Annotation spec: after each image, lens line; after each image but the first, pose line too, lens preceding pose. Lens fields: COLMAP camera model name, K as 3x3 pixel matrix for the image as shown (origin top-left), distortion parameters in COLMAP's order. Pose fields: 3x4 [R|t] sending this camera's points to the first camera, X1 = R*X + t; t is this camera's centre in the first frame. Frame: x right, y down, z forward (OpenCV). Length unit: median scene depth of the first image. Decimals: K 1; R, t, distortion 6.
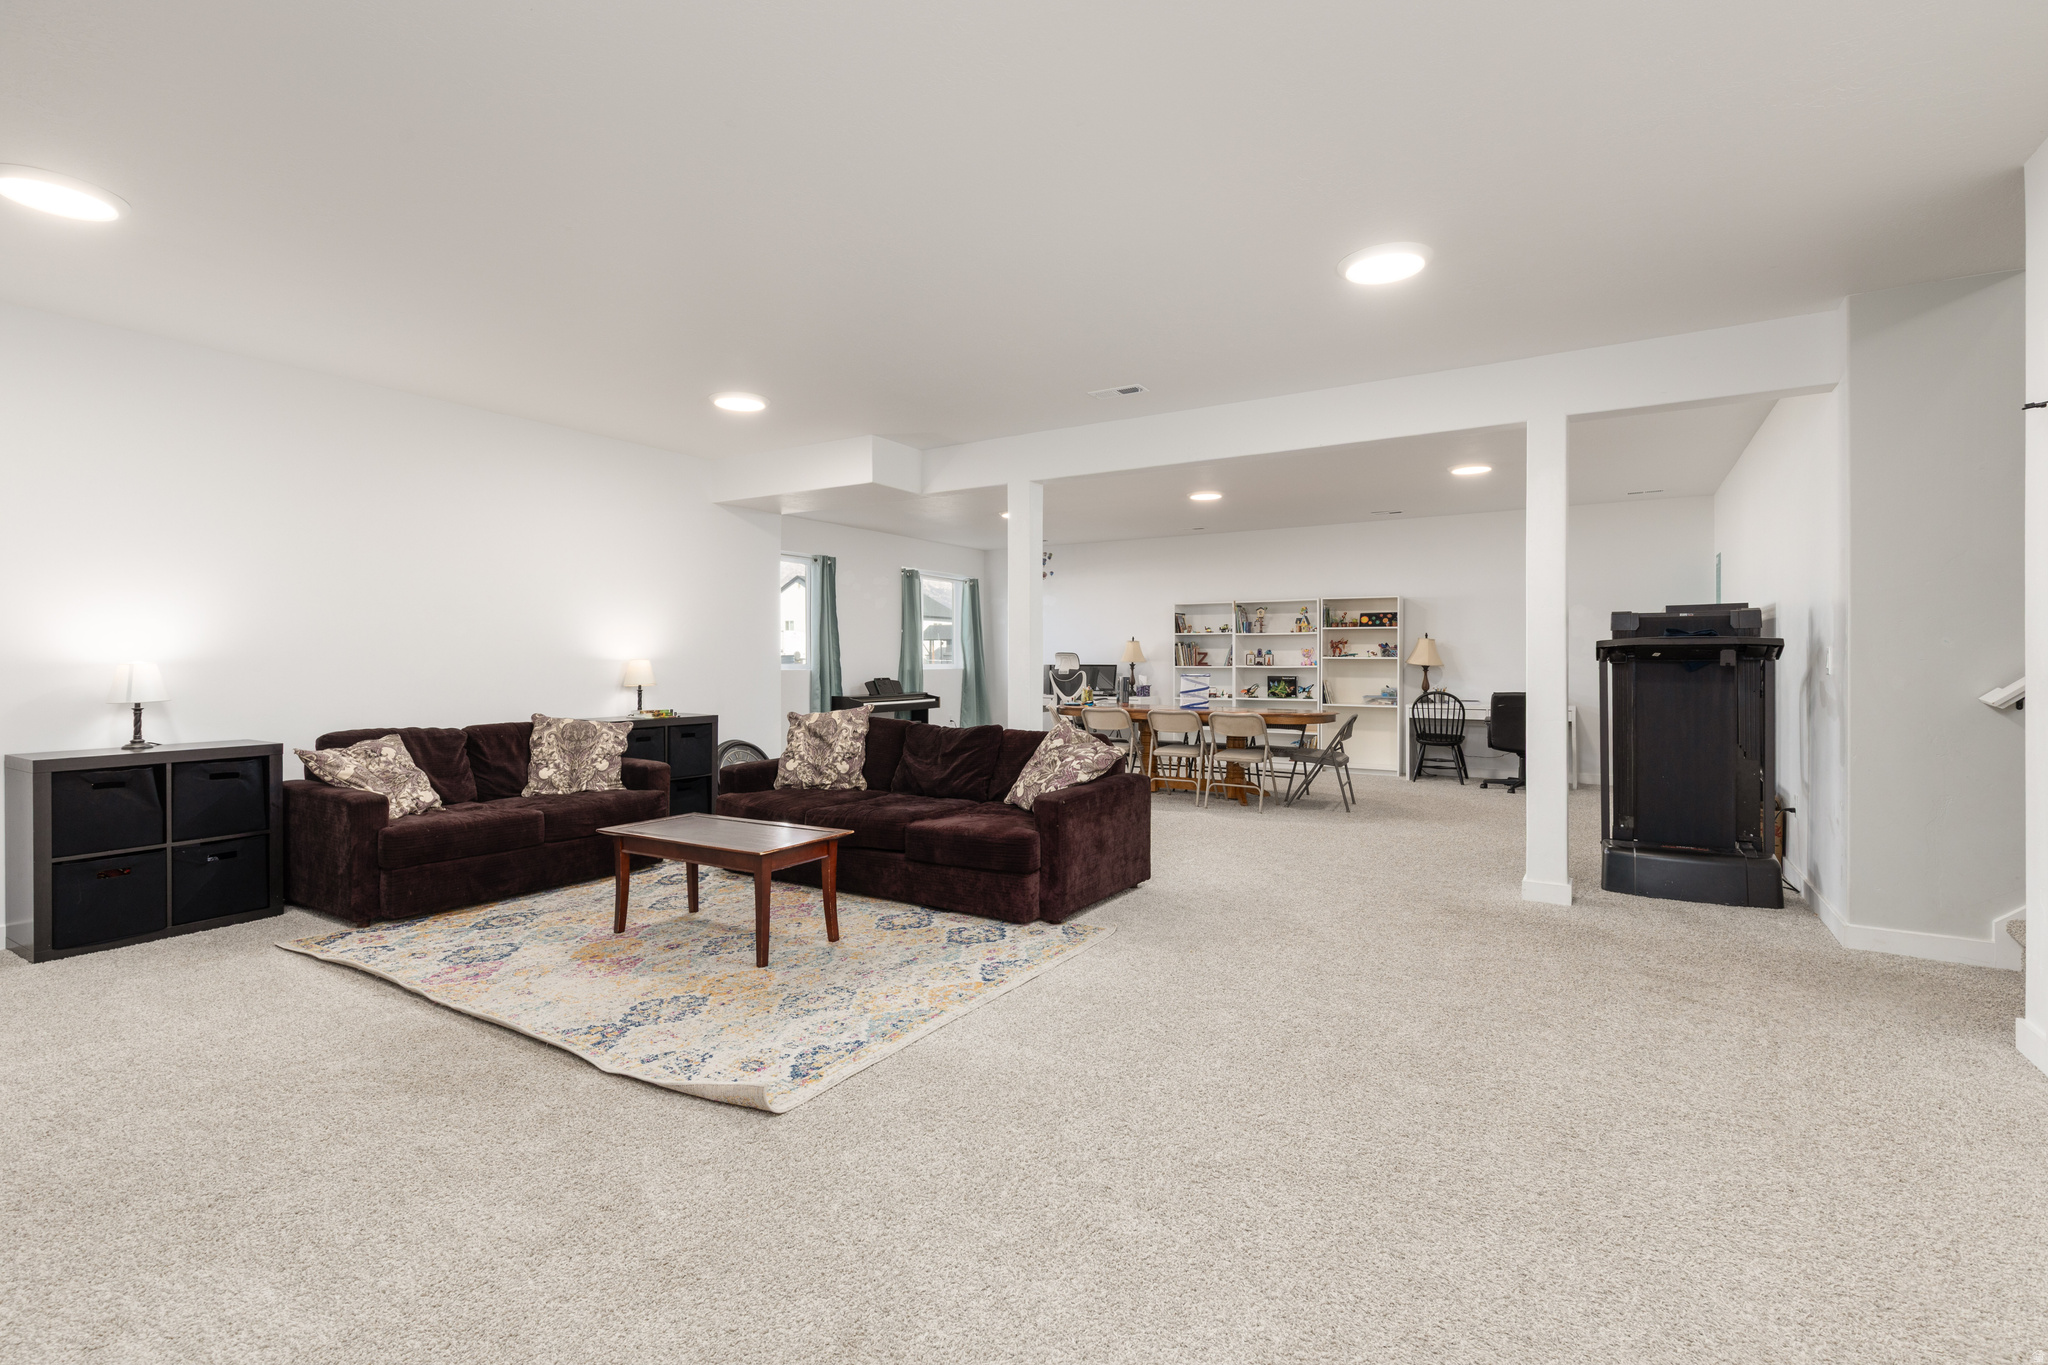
lens RADIAL K [[929.3, 0, 1033.6], [0, 929.3, 669.6], [0, 0, 1]] dist [0.007659, -0.001612]
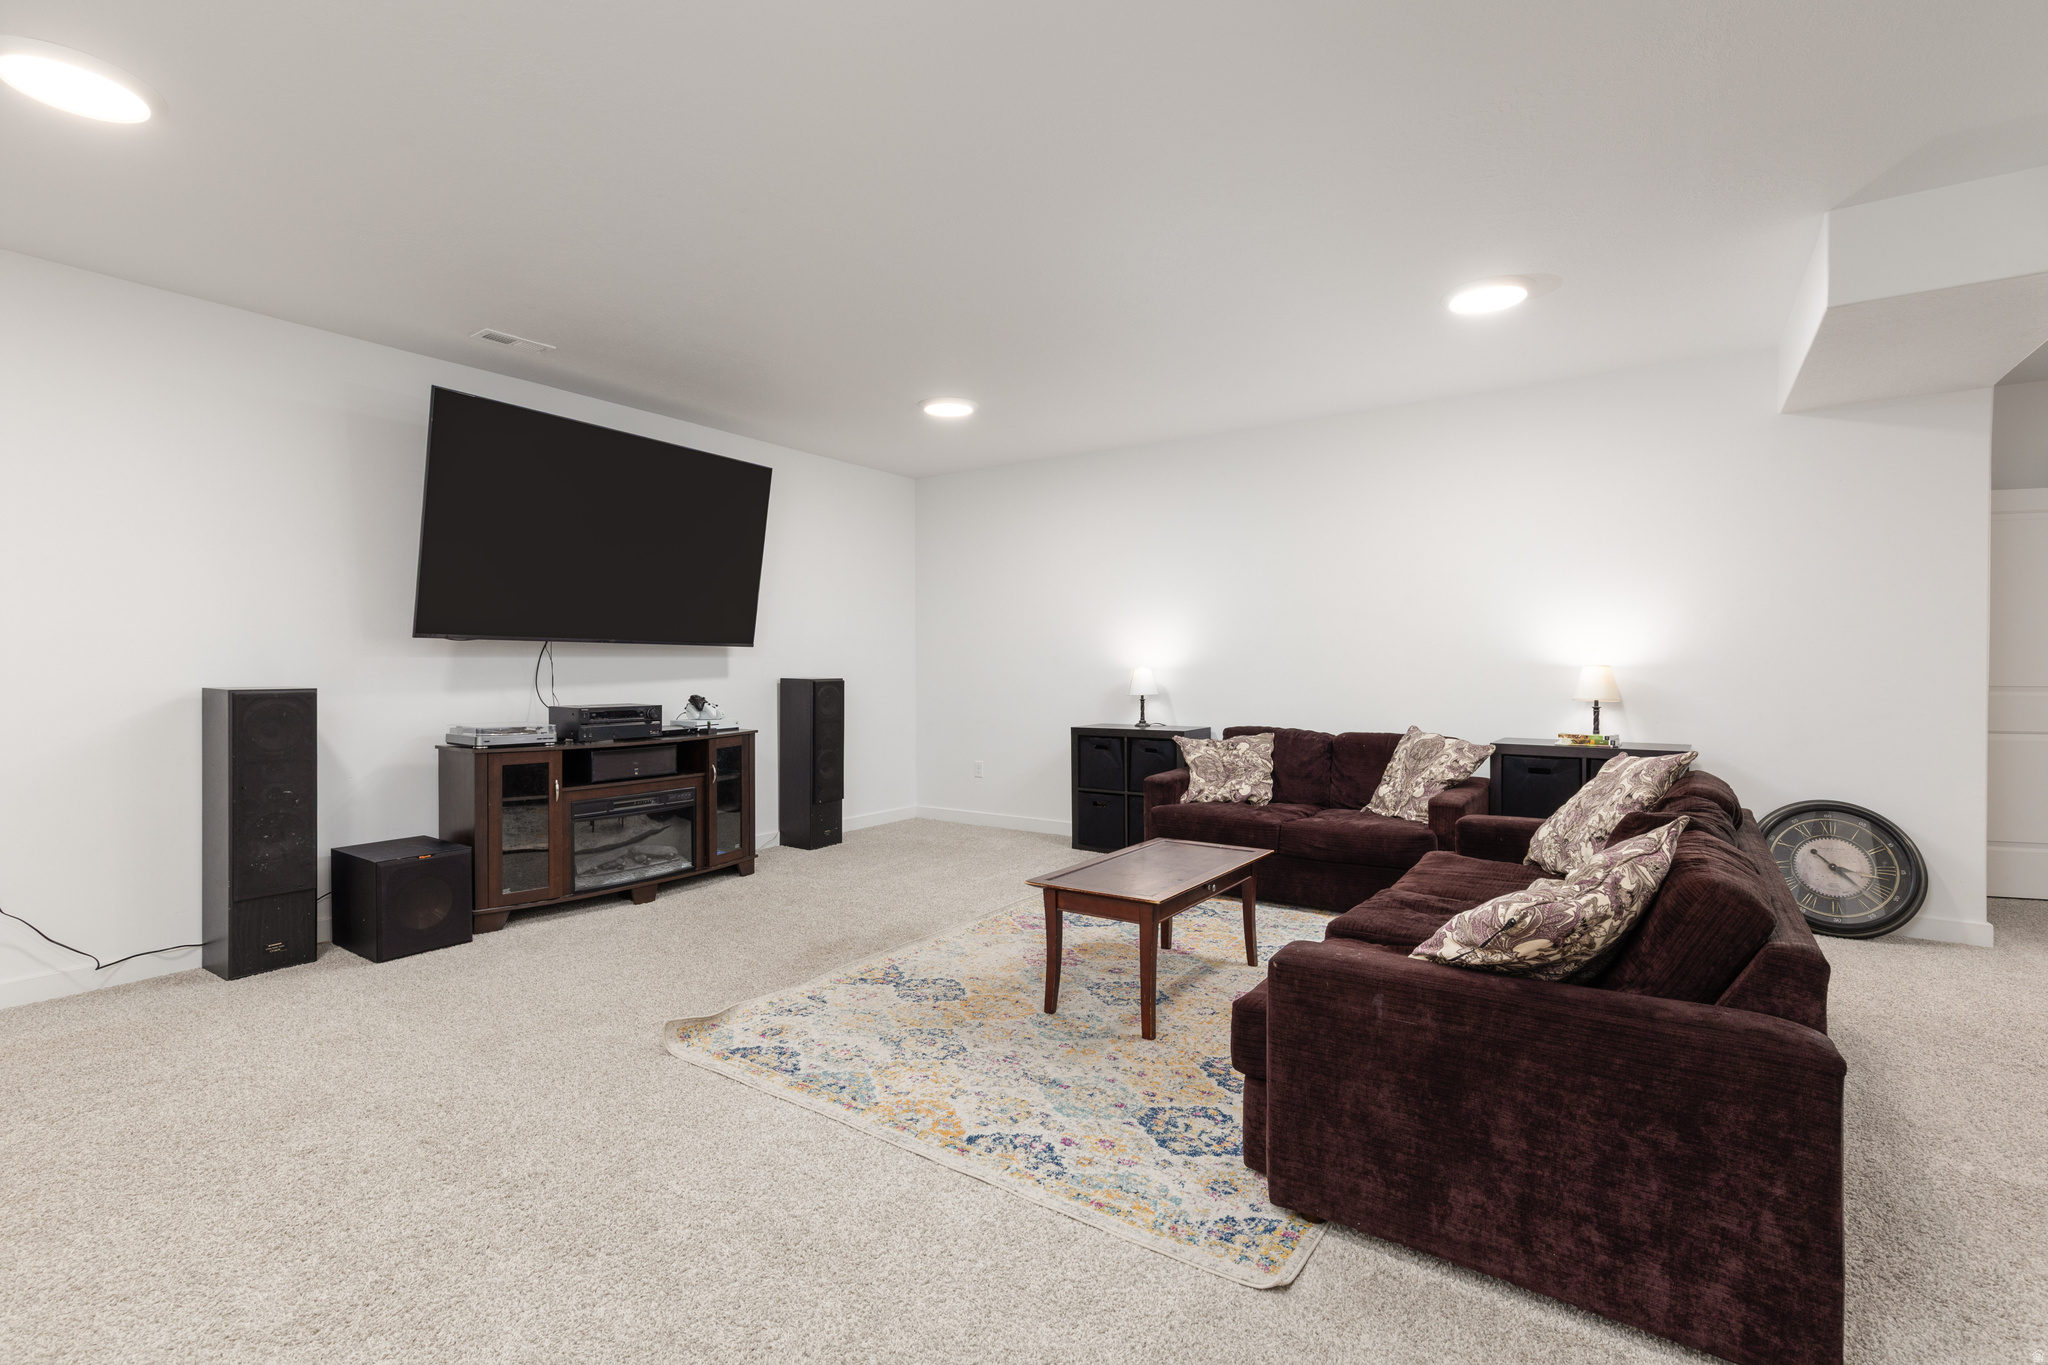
lens RADIAL K [[929.3, 0, 1030.5], [0, 929.3, 684.3], [0, 0, 1]] dist [0.007659, -0.001612]
pose [[-0.055366, 0.021668, -0.998231, 0.601375], [-0.006628, 0.999735, 0.022068, -0.015861], [0.998444, 0.007838, -0.055208, 1.039868]]
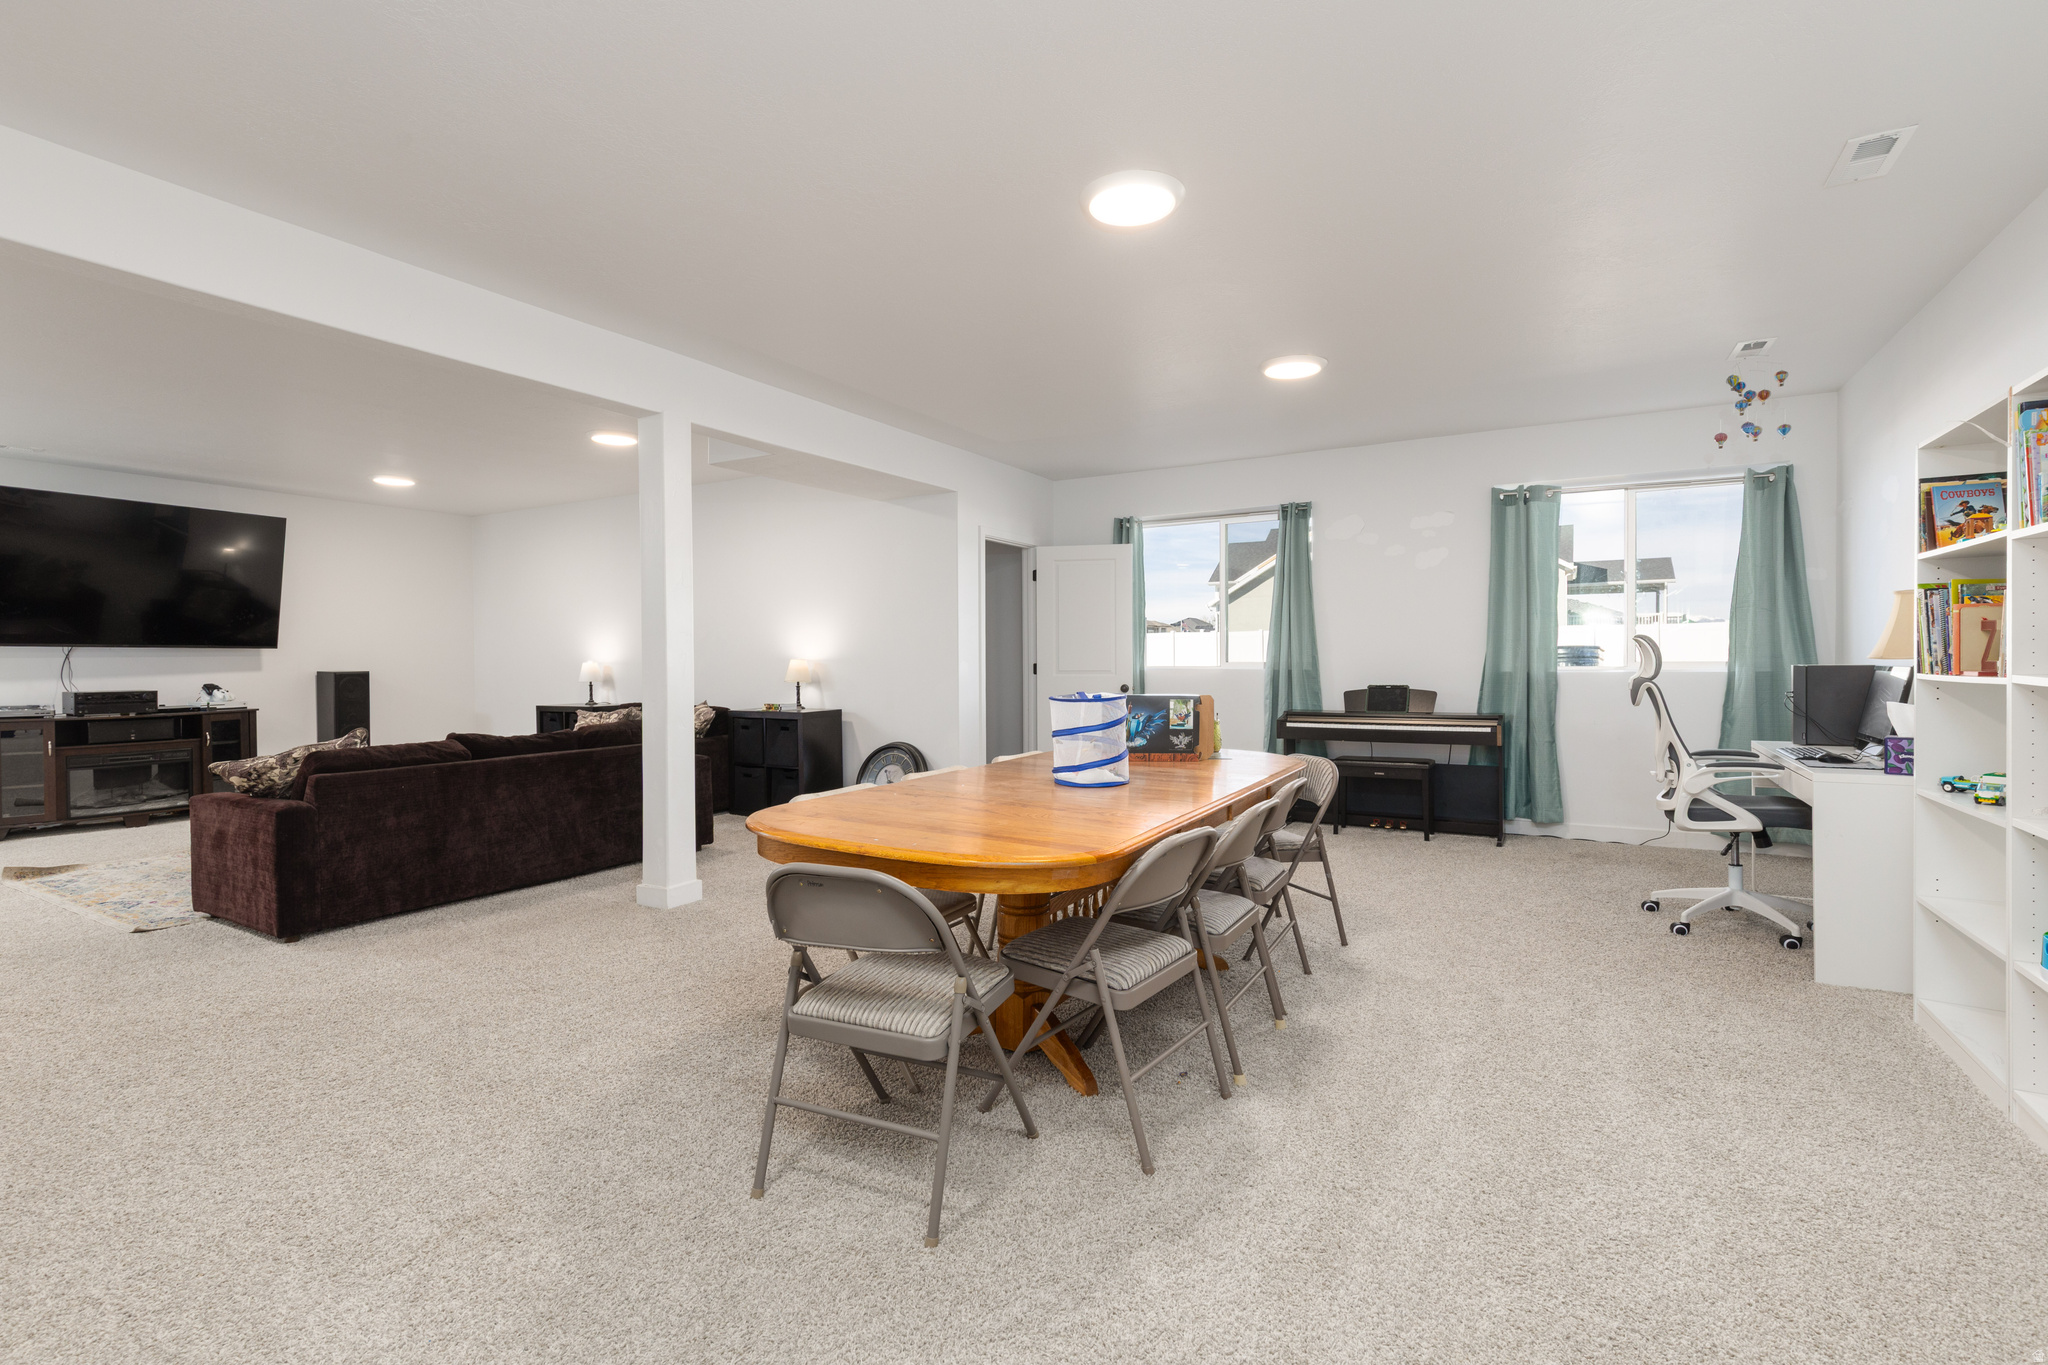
lens RADIAL K [[929.3, 0, 1026.9], [0, 929.3, 667.2], [0, 0, 1]] dist [0.007659, -0.001612]
pose [[0.024037, 0.014642, -0.999604, 0.926628], [-0.000504, 0.999893, 0.014635, -0.023128], [0.999711, 0.000152, 0.024041, 1.598113]]
